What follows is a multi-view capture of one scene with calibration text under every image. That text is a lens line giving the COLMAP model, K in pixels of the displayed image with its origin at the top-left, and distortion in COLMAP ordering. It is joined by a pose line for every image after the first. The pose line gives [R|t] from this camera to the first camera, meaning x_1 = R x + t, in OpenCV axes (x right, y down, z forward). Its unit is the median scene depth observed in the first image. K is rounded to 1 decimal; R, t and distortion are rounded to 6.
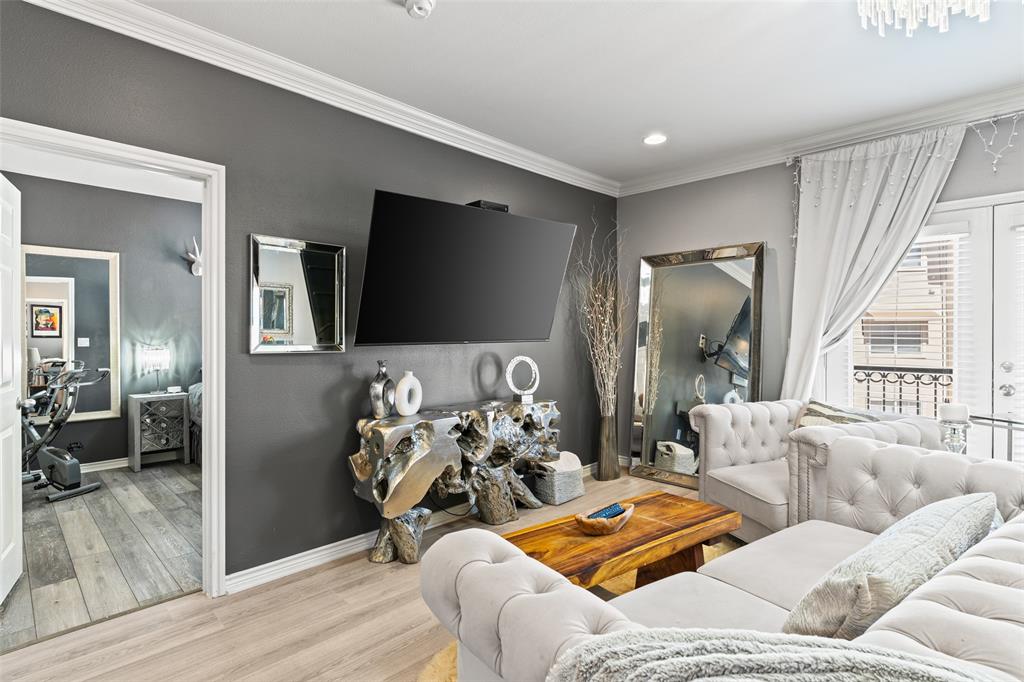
lens RADIAL K [[511.5, 0, 515.5], [0, 511.5, 339.3], [0, 0, 1]] dist [-0.001669, -0.000693]
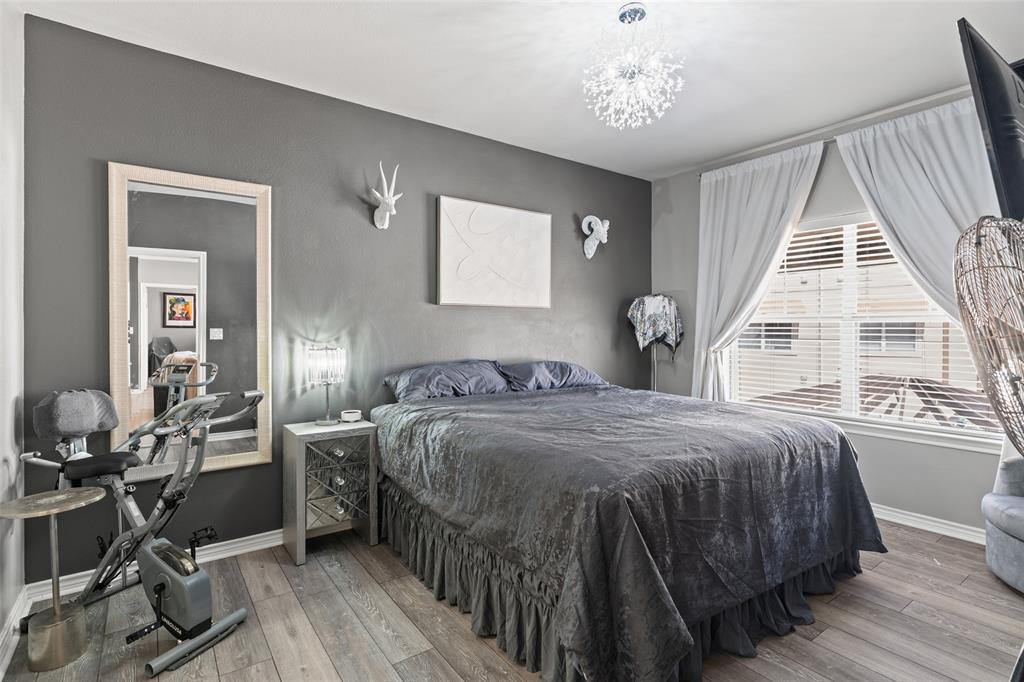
lens RADIAL K [[511.5, 0, 513.6], [0, 511.5, 328.6], [0, 0, 1]] dist [-0.001669, -0.000693]
pose [[0.984766, 0.002697, -0.173865, -0.371877], [-0.003242, 0.999991, -0.002850, -0.002712], [0.173856, 0.003370, 0.984765, 0.437561]]
